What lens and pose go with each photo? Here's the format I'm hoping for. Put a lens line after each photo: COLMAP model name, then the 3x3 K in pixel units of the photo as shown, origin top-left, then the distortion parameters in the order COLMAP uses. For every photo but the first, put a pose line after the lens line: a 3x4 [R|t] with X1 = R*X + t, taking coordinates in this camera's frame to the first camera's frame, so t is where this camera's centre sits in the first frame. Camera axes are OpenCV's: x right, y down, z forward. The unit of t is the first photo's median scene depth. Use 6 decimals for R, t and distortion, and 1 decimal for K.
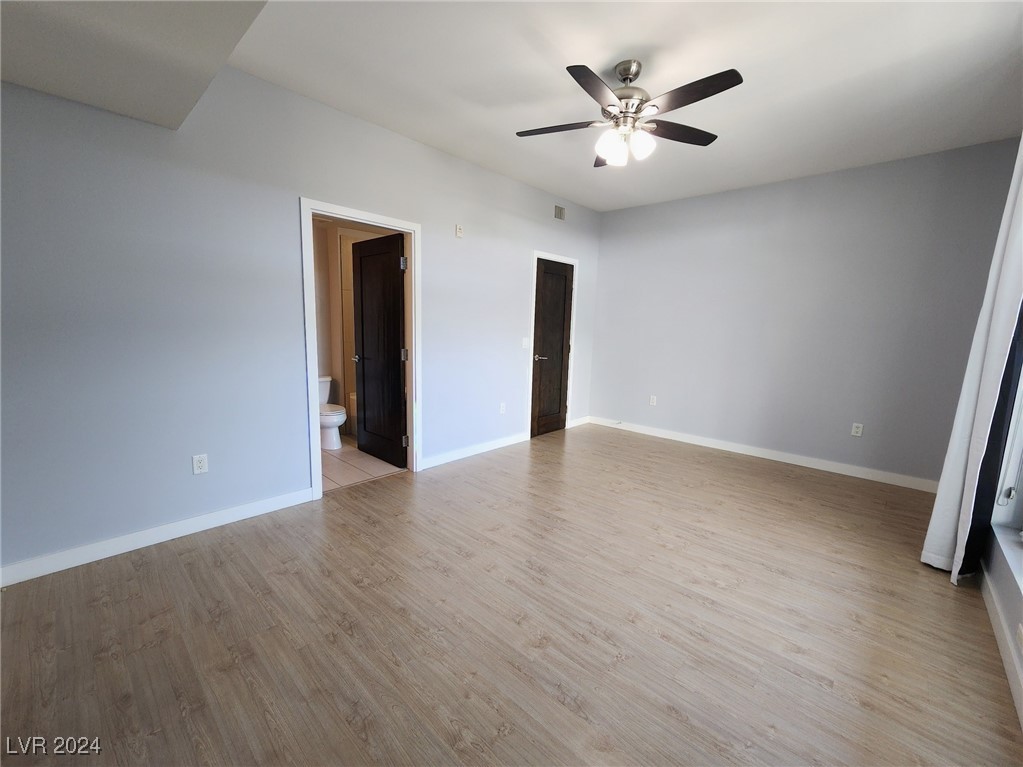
lens RADIAL K [[419.6, 0, 511.3], [0, 419.6, 388.0], [0, 0, 1]] dist [0.003533, 0.000050]
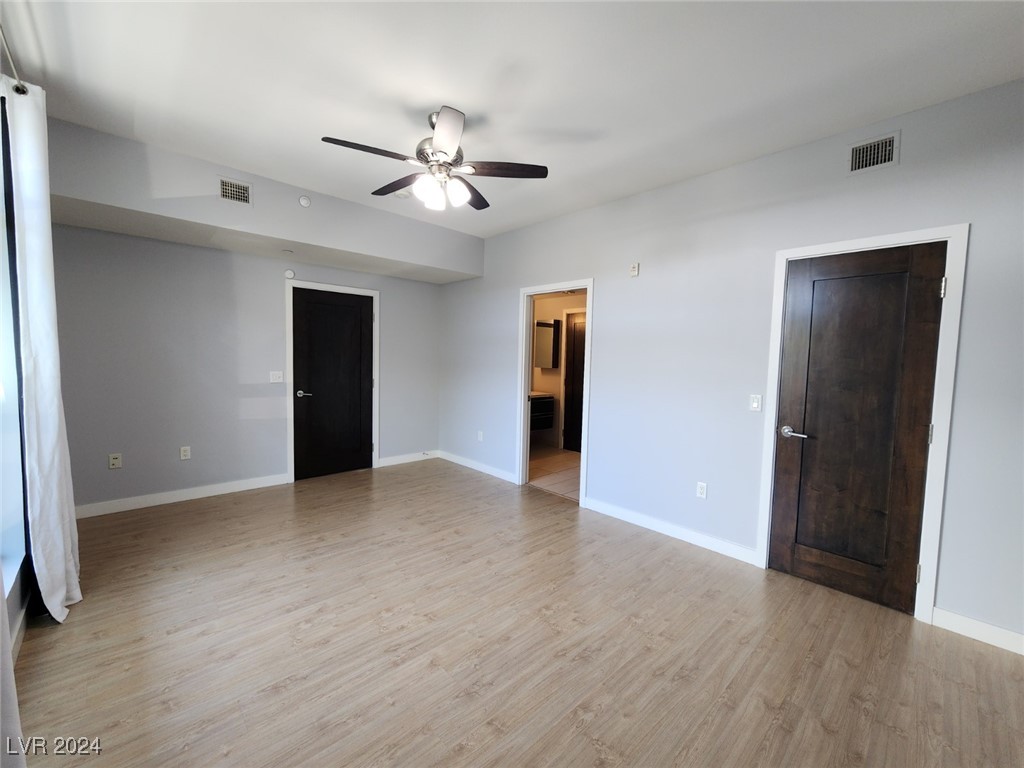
lens RADIAL K [[420.0, 0, 514.6], [0, 420.0, 386.0], [0, 0, 1]] dist [0.003533, 0.000050]
pose [[-0.062397, 0.037930, -0.997330, 1.316053], [-0.179103, 0.982630, 0.048577, -0.190447], [0.981850, 0.181656, -0.054520, 1.332680]]
